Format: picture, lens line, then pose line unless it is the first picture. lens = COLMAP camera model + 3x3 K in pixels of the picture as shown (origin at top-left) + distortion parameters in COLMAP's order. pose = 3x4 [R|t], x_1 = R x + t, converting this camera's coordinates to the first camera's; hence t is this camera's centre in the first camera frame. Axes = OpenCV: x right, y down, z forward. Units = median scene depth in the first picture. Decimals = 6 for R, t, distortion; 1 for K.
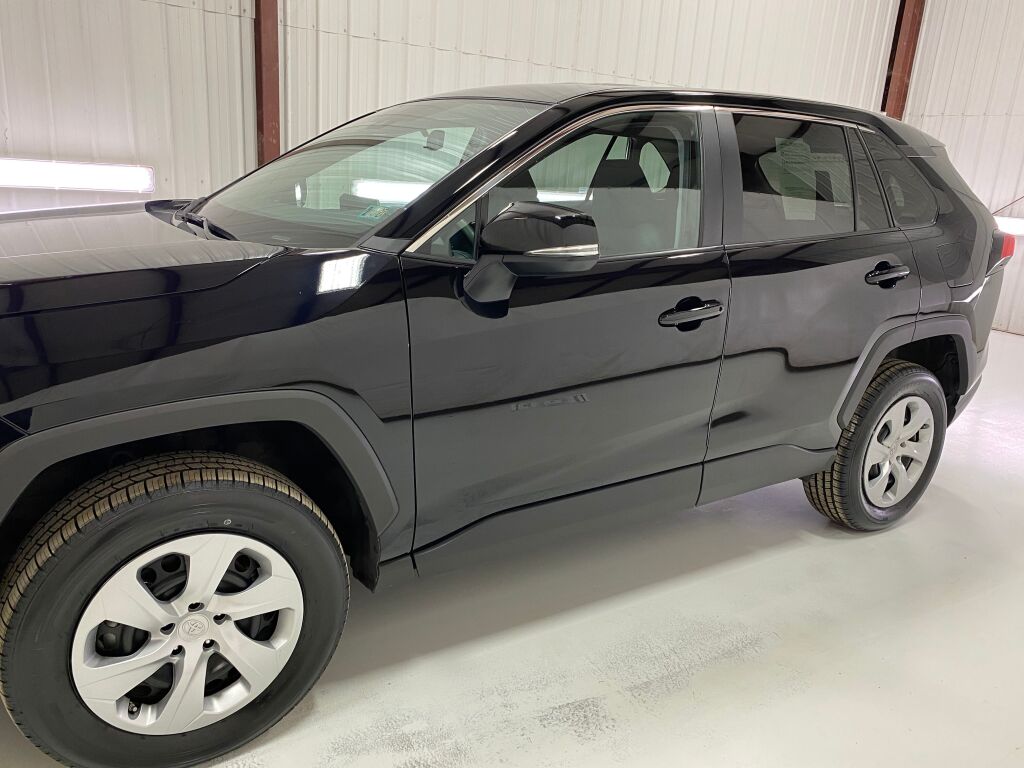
lens RADIAL K [[776.8, 0, 515.2], [0, 776.8, 374.4], [0, 0, 1]] dist [0.091187, -0.121692]
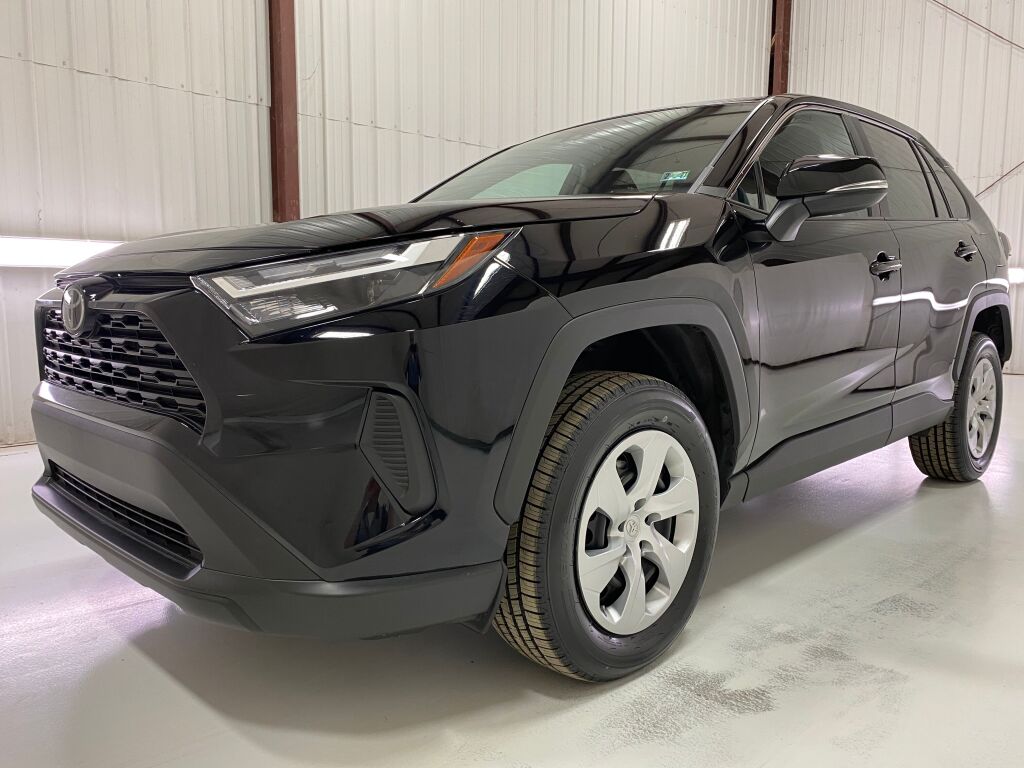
lens RADIAL K [[776.8, 0, 515.2], [0, 776.8, 374.4], [0, 0, 1]] dist [0.091187, -0.121692]
pose [[0.977720, -0.090979, 0.189172, -0.654900], [0.118306, 0.983260, -0.138573, 0.215409], [-0.173398, 0.157866, 0.972117, -0.028962]]
